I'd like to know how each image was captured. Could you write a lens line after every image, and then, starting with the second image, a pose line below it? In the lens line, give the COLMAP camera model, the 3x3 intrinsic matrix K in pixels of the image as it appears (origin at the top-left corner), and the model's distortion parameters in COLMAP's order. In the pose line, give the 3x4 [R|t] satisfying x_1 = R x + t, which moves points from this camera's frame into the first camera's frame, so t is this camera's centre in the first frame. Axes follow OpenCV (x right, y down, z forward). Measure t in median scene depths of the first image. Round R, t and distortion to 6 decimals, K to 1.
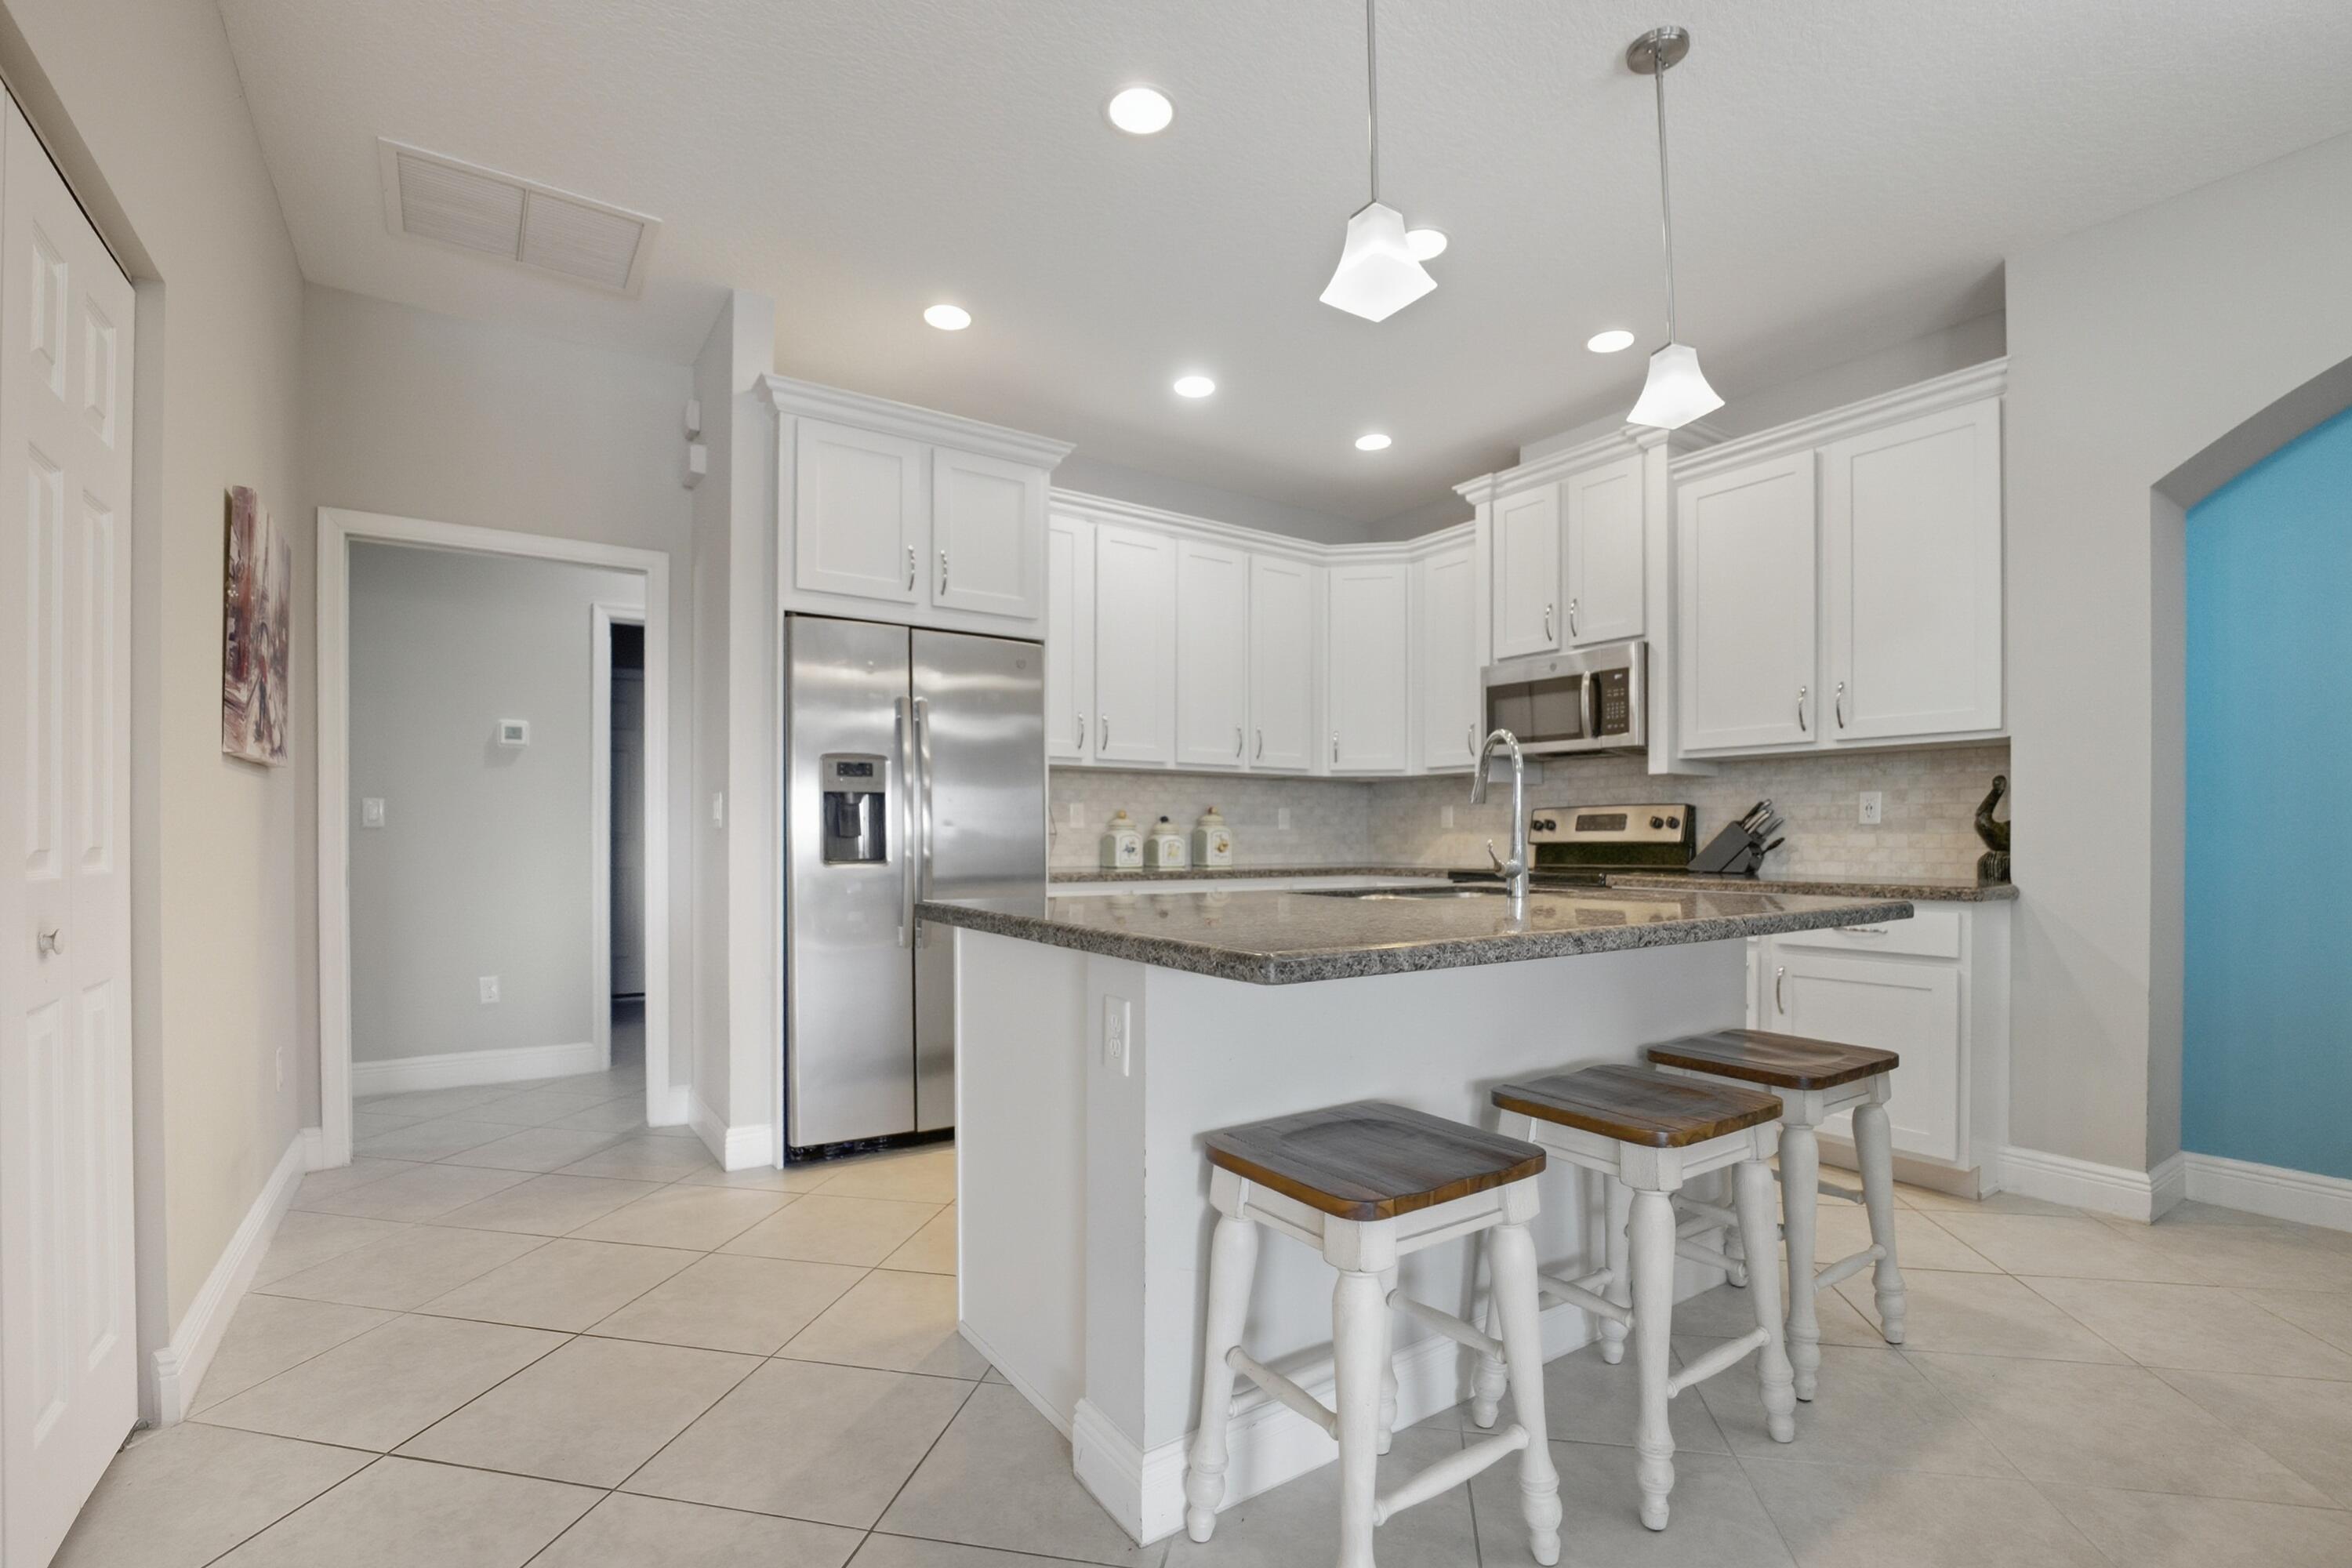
lens RADIAL K [[1060.9, 0, 1166.1], [0, 1060.9, 839.5], [0, 0, 1]] dist [-0.025167, 0.000464]
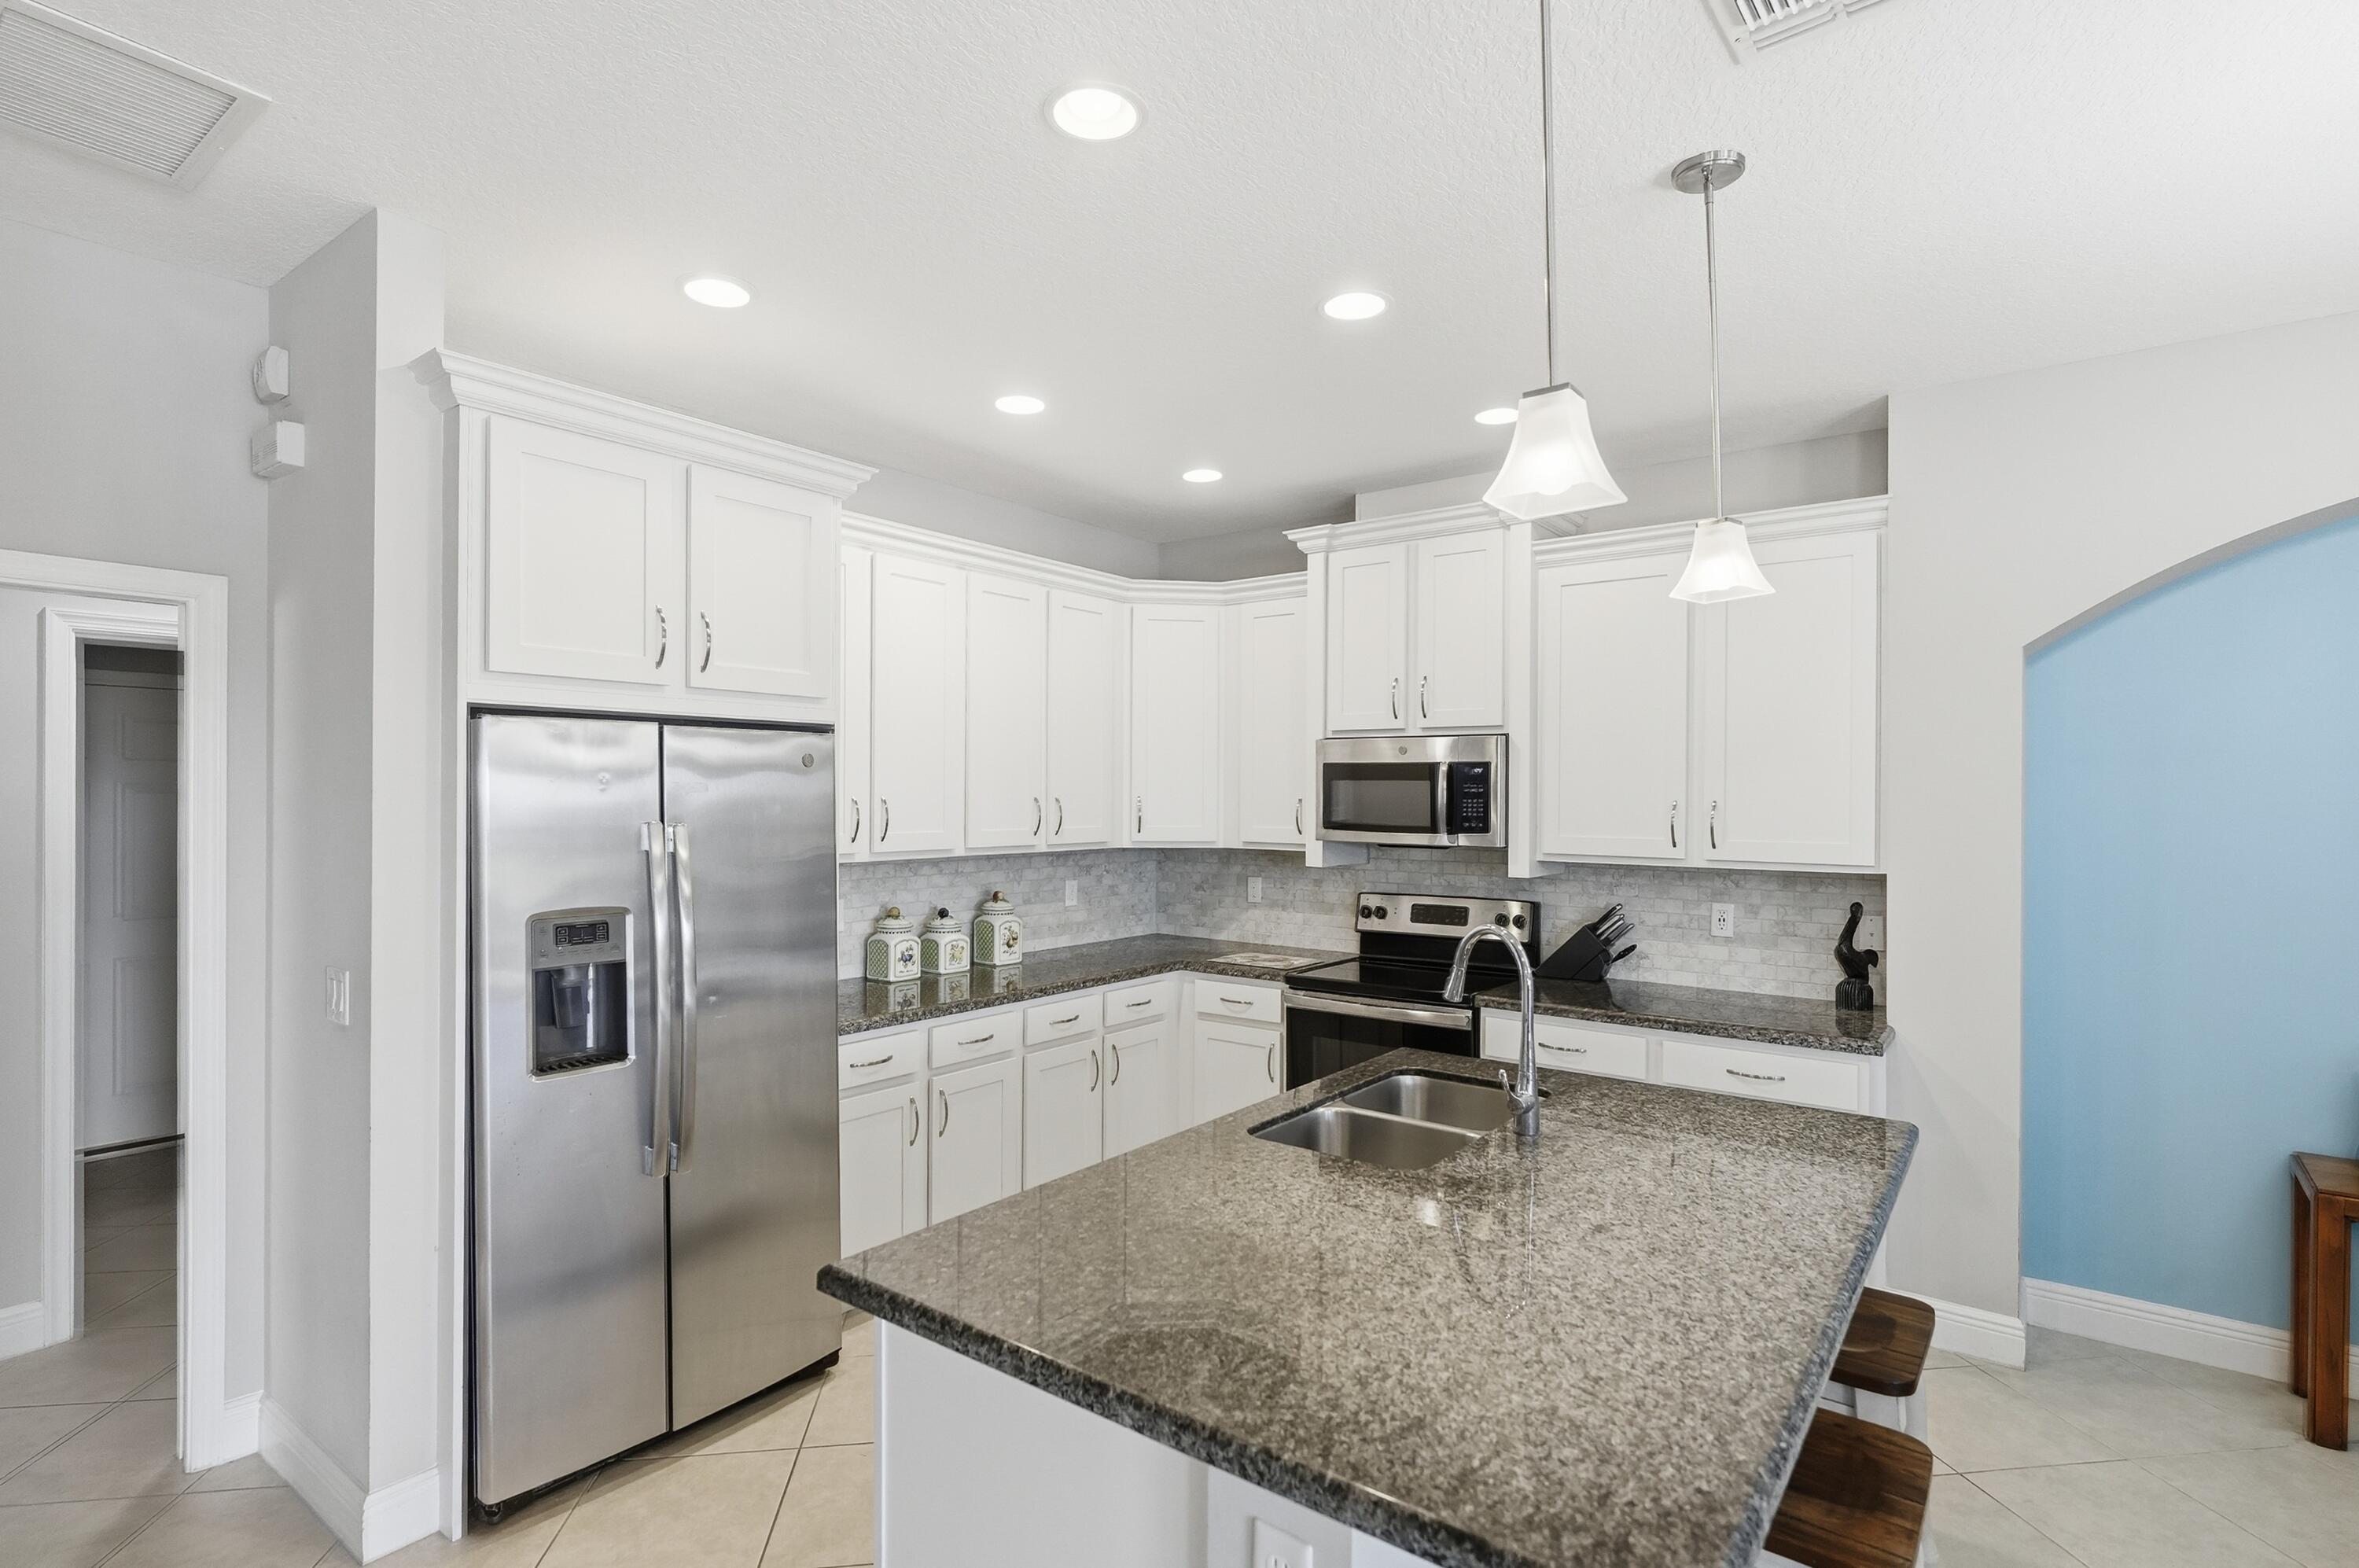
lens RADIAL K [[1160.6, 0, 1186.3], [0, 1160.6, 794.8], [0, 0, 1]] dist [-0.004930, 0.000977]
pose [[0.944240, 0.002312, 0.329250, -0.157790], [-0.002640, 0.999996, 0.000549, -0.146446], [-0.329247, -0.001388, 0.944243, 0.144122]]
